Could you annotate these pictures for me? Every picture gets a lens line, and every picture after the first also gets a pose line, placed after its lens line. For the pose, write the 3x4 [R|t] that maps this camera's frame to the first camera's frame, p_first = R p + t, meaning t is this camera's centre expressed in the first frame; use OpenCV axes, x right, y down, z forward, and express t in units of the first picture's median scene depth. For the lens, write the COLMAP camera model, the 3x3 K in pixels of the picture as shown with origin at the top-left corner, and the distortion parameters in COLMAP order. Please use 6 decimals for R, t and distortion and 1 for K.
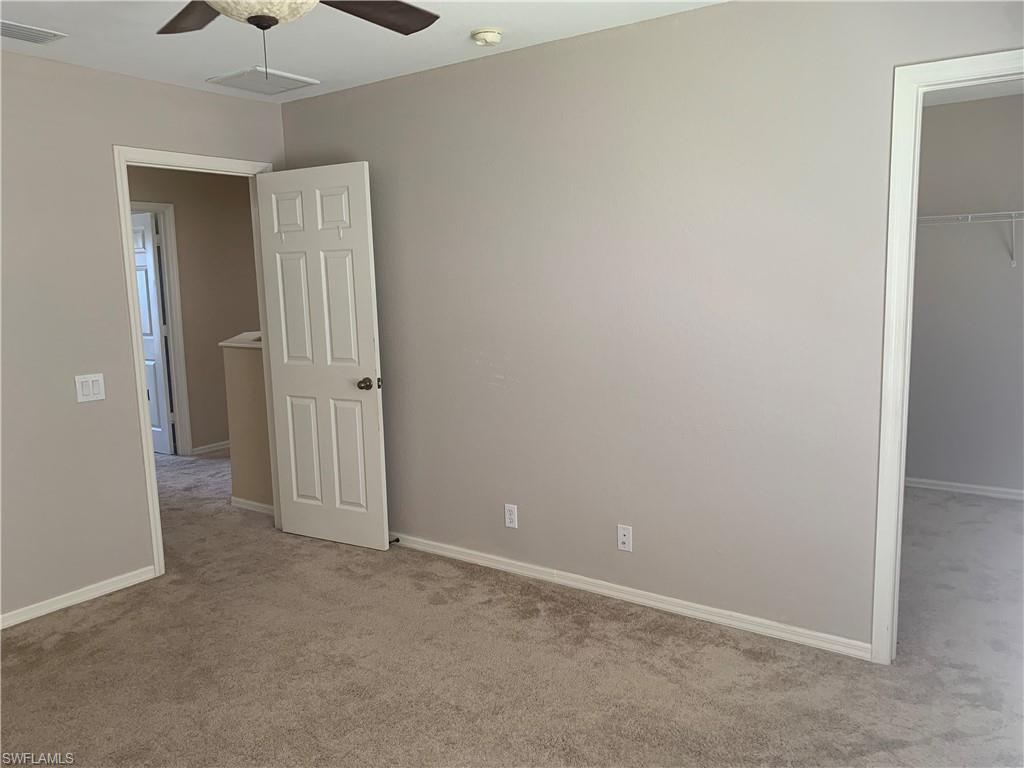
lens RADIAL K [[791.3, 0, 513.4], [0, 791.3, 382.6], [0, 0, 1]] dist [0.041640, -0.052870]
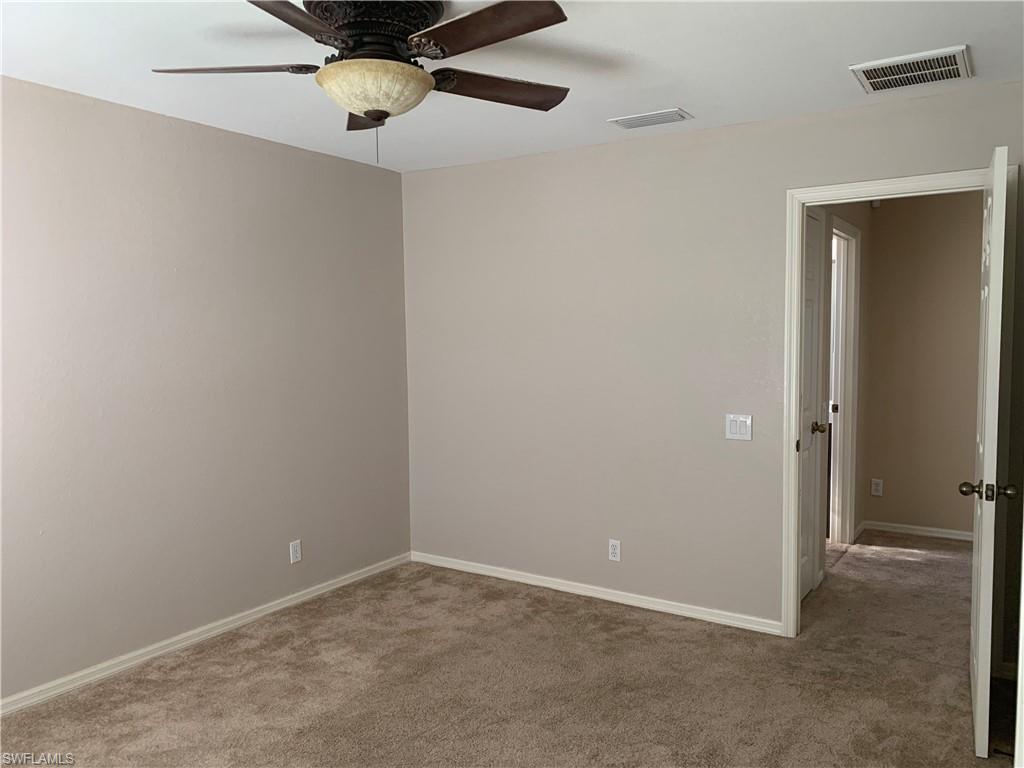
lens RADIAL K [[791.3, 0, 512.5], [0, 791.3, 388.5], [0, 0, 1]] dist [0.041640, -0.052870]
pose [[0.041679, 0.103439, -0.993762, 0.486715], [-0.124435, 0.987420, 0.097560, -0.108061], [0.991352, 0.119593, 0.054026, 0.639005]]
